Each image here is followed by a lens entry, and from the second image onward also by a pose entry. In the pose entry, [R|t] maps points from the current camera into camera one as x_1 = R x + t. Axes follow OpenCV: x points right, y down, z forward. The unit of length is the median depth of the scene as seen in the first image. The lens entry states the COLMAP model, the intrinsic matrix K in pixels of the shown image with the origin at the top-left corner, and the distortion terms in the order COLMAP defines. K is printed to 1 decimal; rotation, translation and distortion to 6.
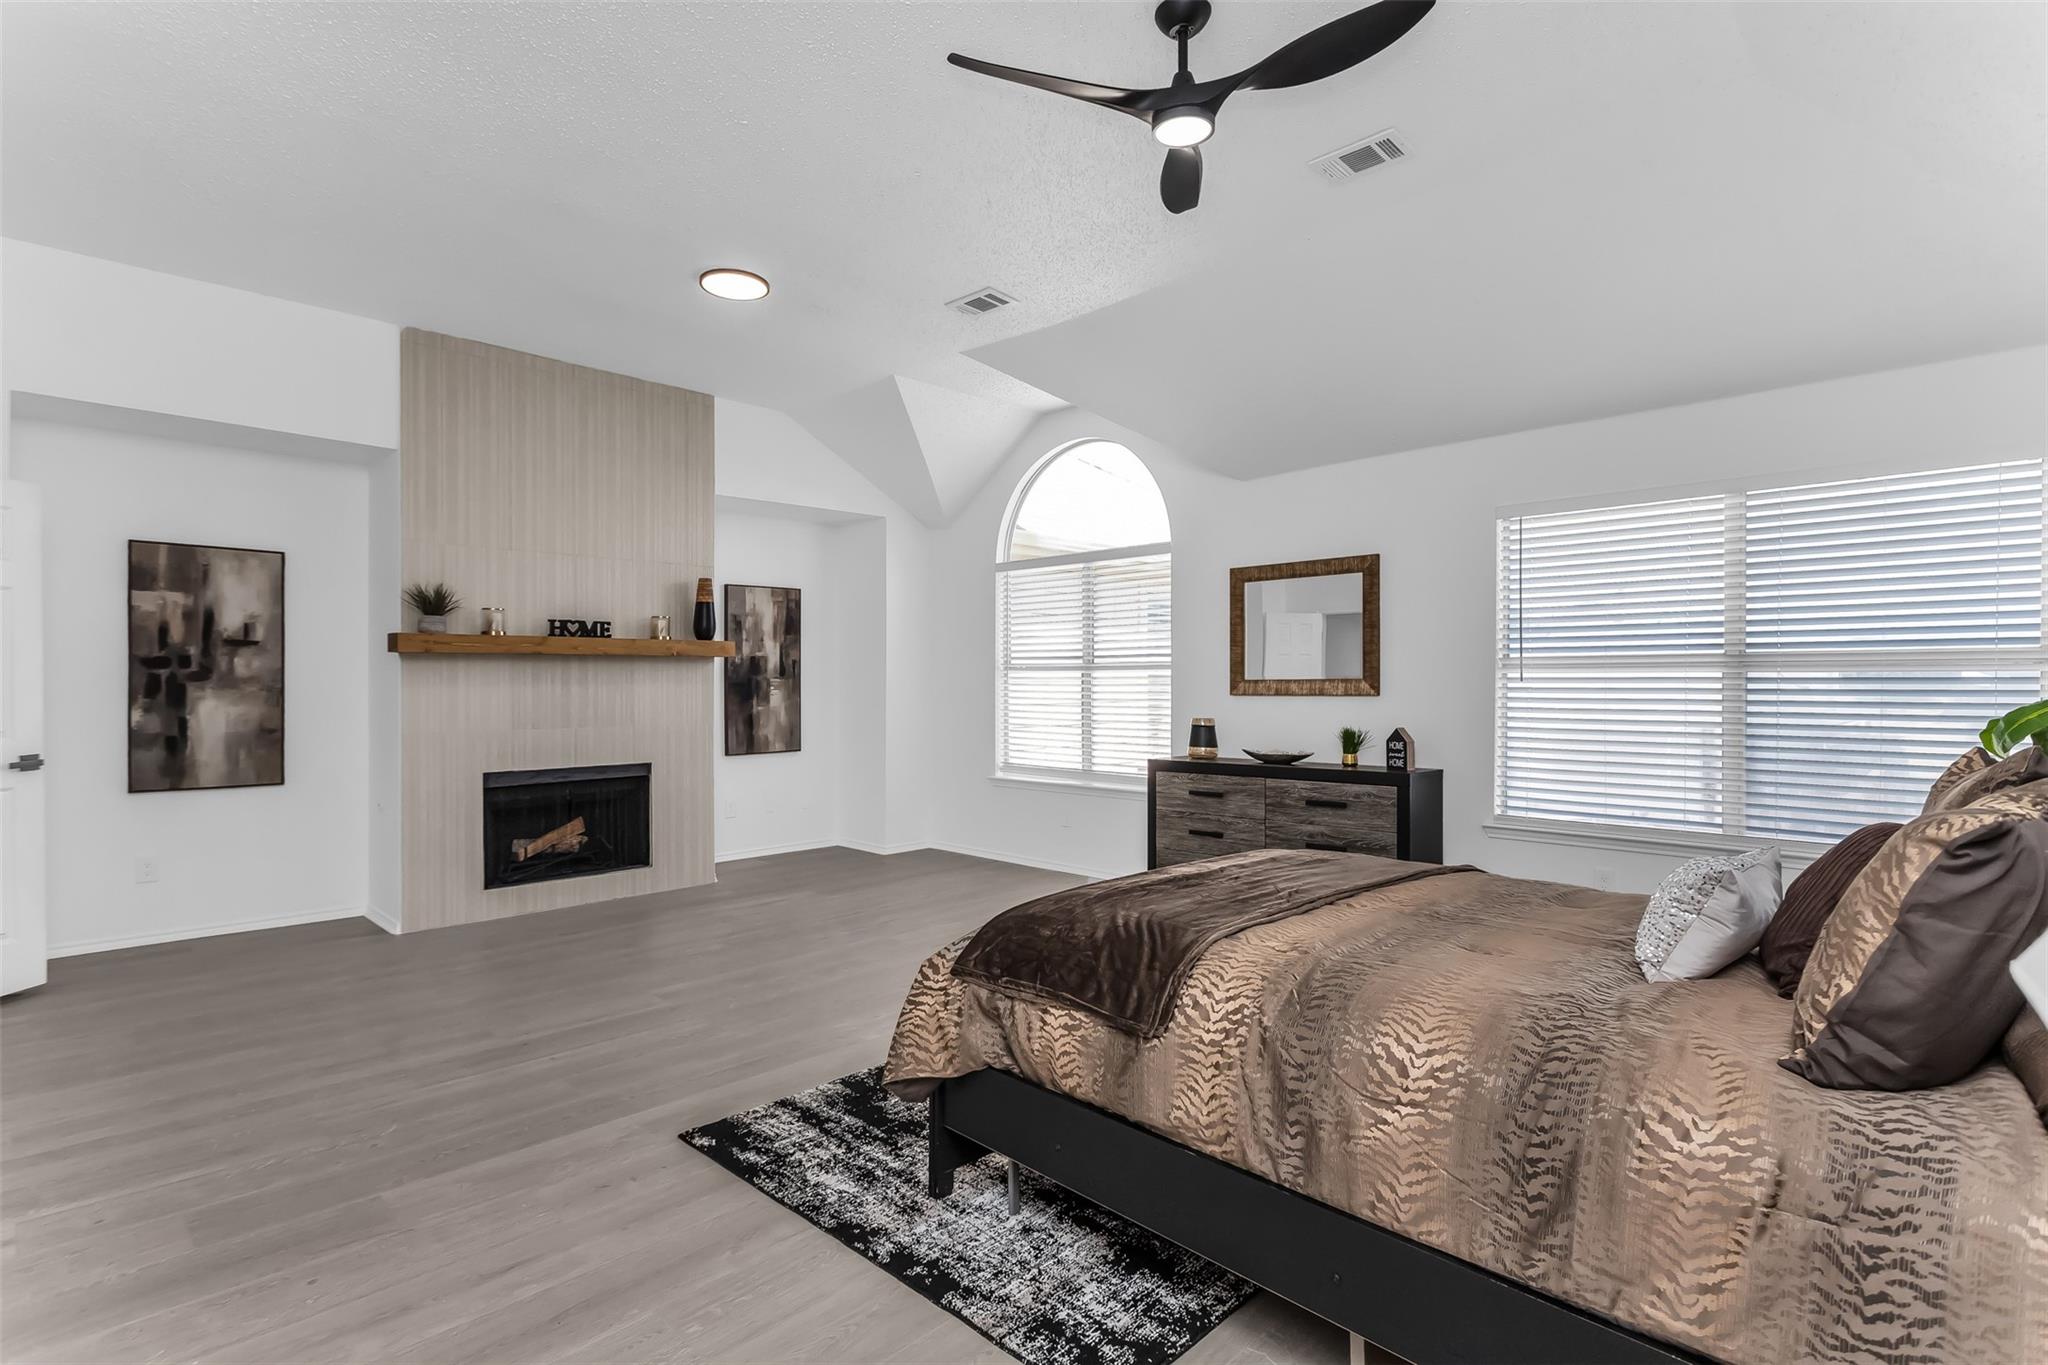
lens RADIAL K [[1003.3, 0, 1024.0], [0, 1003.3, 682.5], [0, 0, 1]] dist [-0.004175, -0.000539]
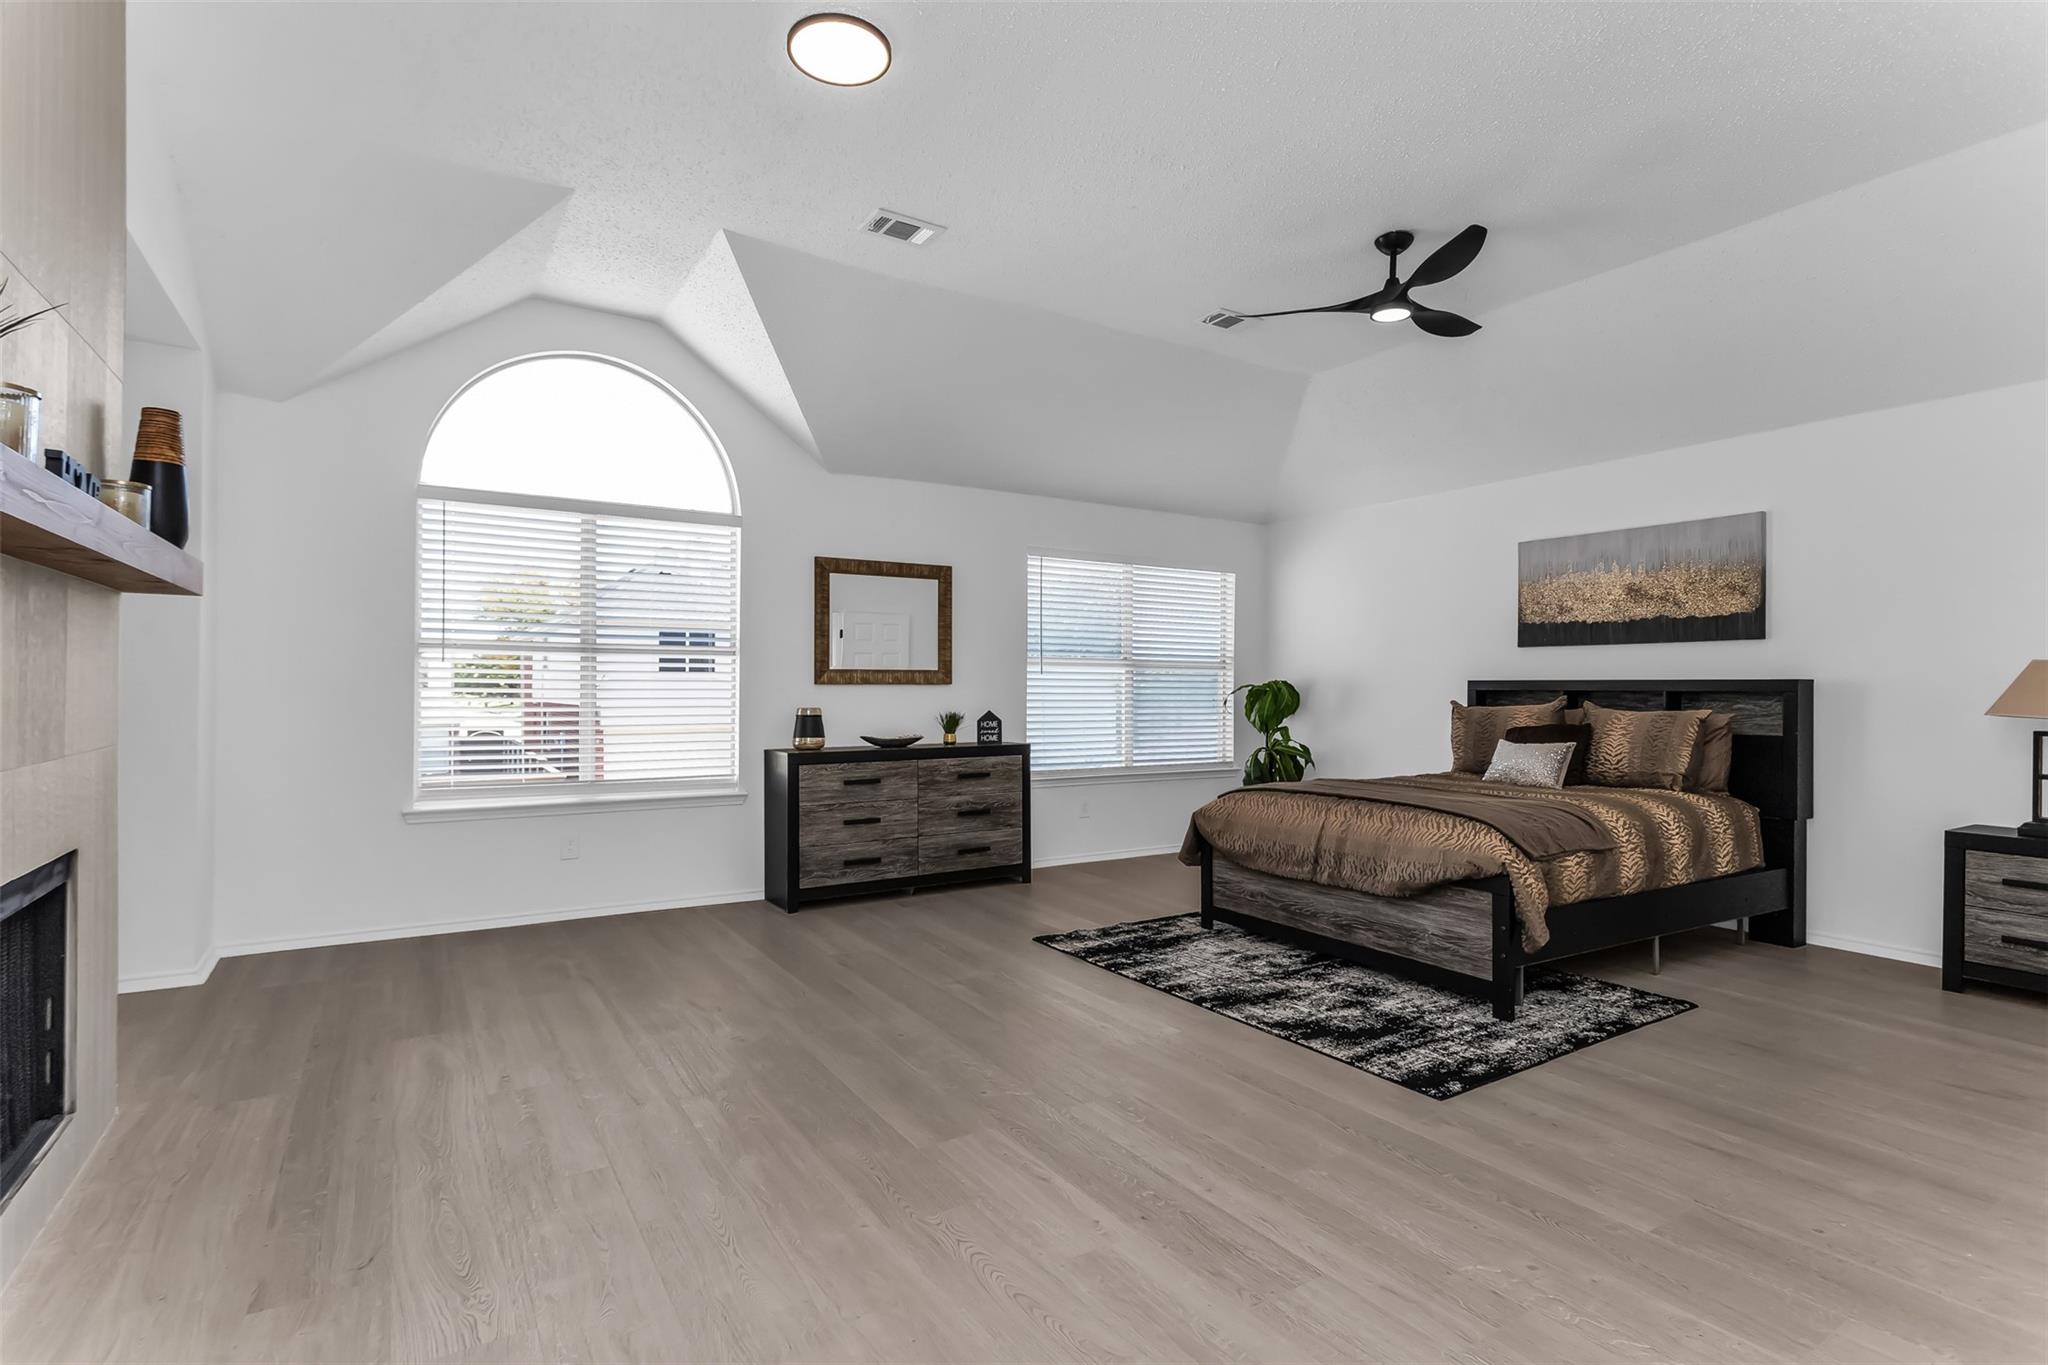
lens RADIAL K [[991.1, 0, 1024.0], [0, 991.1, 682.5], [0, 0, 1]] dist [0.000820, 0.000427]
pose [[0.228981, 0.006680, 0.973408, -0.812264], [-0.006083, 0.999967, -0.005432, 0.017475], [-0.973412, -0.004678, 0.229014, 0.668999]]
